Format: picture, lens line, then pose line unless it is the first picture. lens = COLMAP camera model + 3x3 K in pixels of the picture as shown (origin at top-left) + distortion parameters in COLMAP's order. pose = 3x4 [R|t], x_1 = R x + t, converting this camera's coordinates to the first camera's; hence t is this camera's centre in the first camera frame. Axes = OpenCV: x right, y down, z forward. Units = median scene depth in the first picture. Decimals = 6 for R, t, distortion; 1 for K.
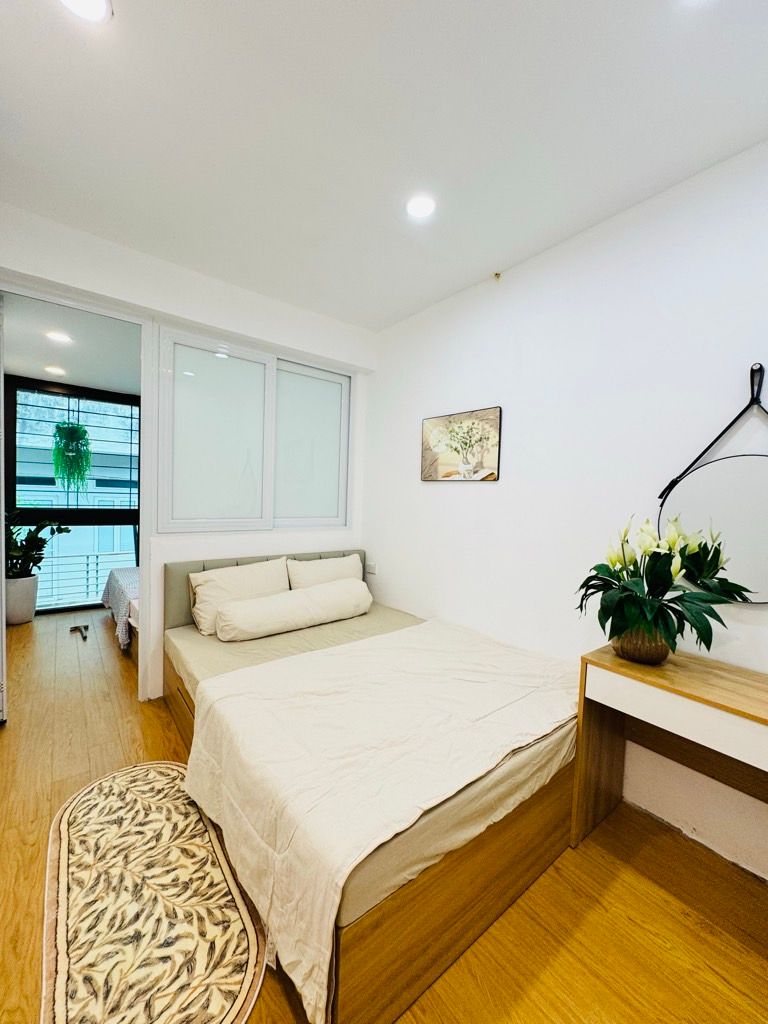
lens RADIAL K [[407.4, 0, 383.4], [0, 407.4, 511.2], [0, 0, 1]] dist [-0.002825, 0.001034]
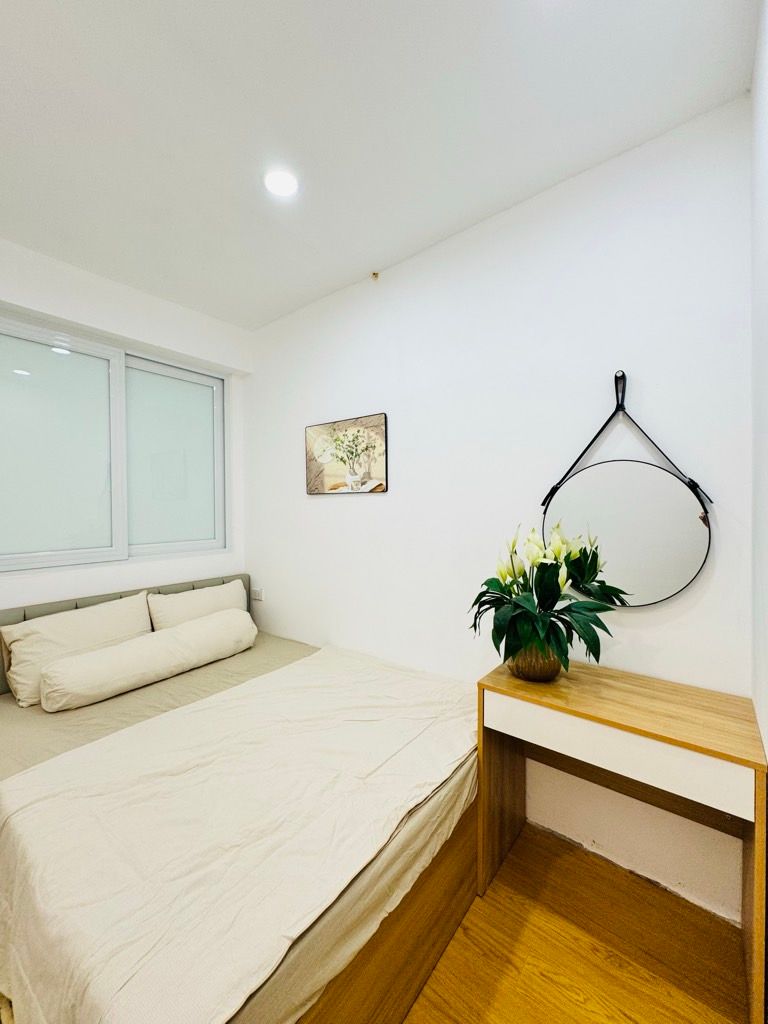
lens RADIAL K [[407.4, 0, 383.7], [0, 407.4, 510.0], [0, 0, 1]] dist [-0.002825, 0.001034]
pose [[0.971695, -0.042545, 0.232375, 0.075987], [0.049436, 0.998491, -0.023906, -0.016101], [-0.231007, 0.034717, 0.972333, 0.130774]]
